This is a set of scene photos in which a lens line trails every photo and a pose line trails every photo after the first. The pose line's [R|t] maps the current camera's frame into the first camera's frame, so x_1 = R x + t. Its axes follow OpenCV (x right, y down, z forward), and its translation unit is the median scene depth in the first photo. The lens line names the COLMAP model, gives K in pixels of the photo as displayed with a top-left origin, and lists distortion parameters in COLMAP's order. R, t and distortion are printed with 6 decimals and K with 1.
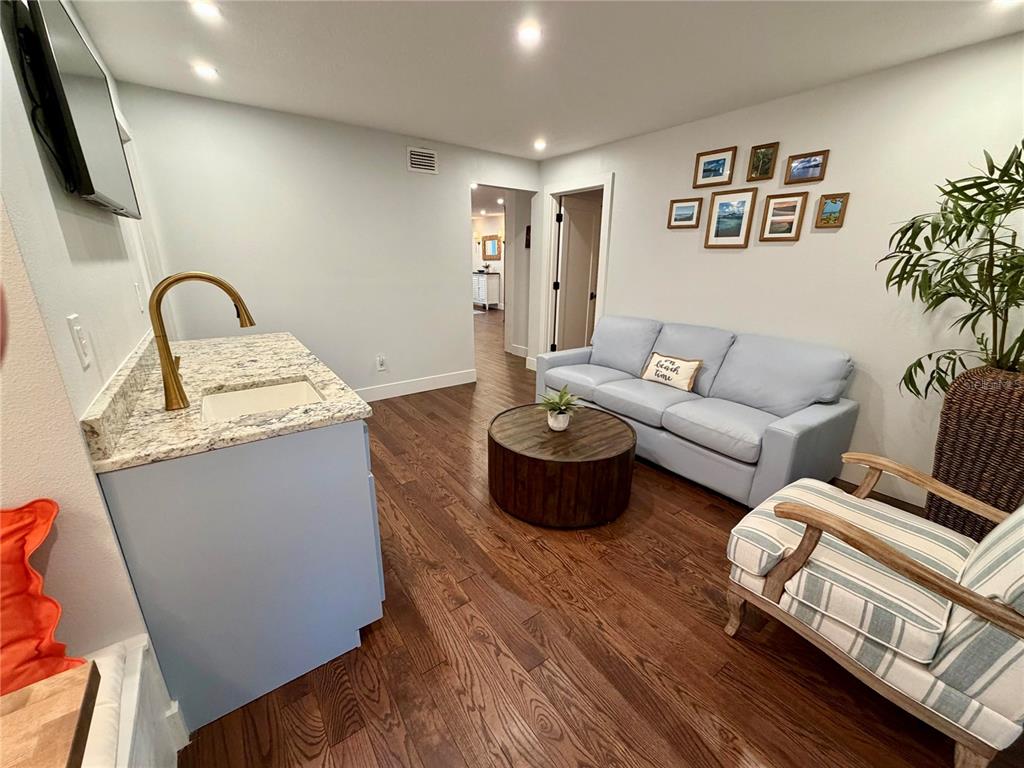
lens RADIAL K [[407.0, 0, 507.6], [0, 407.0, 381.6], [0, 0, 1]] dist [0.001893, -0.000296]
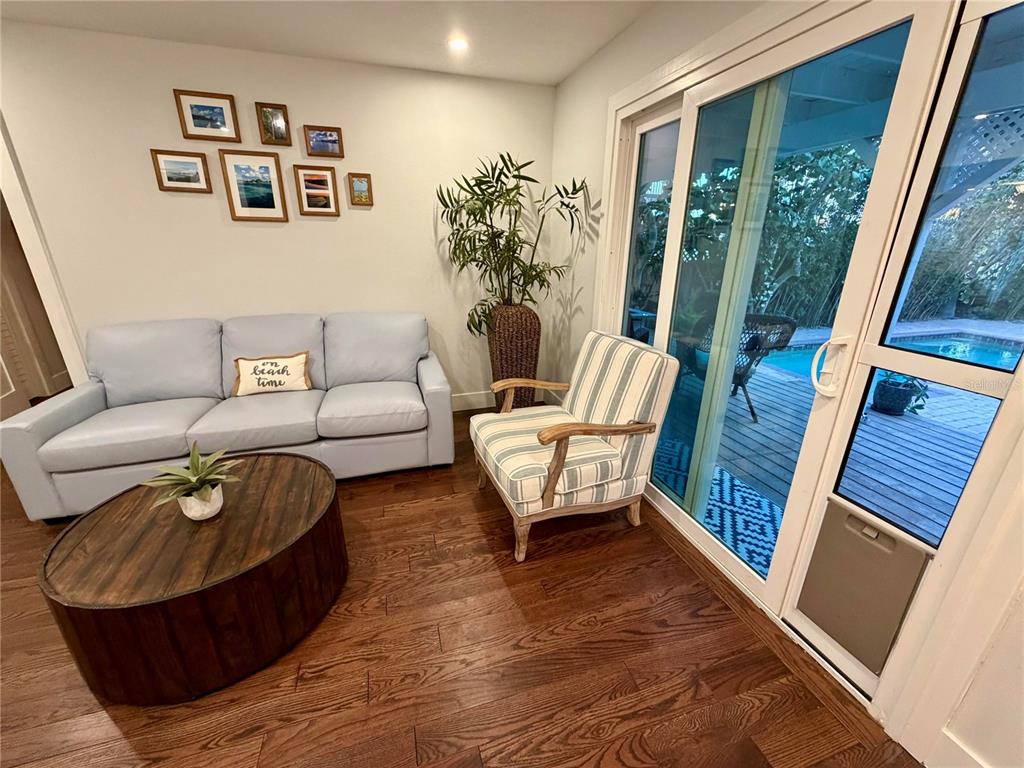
lens RADIAL K [[407.0, 0, 508.3], [0, 407.0, 382.7], [0, 0, 1]] dist [0.001893, -0.000296]
pose [[0.314504, -0.315788, 0.895190, -0.199428], [0.277900, 0.932356, 0.231265, -0.075128], [-0.907667, 0.176039, 0.380987, 0.299989]]
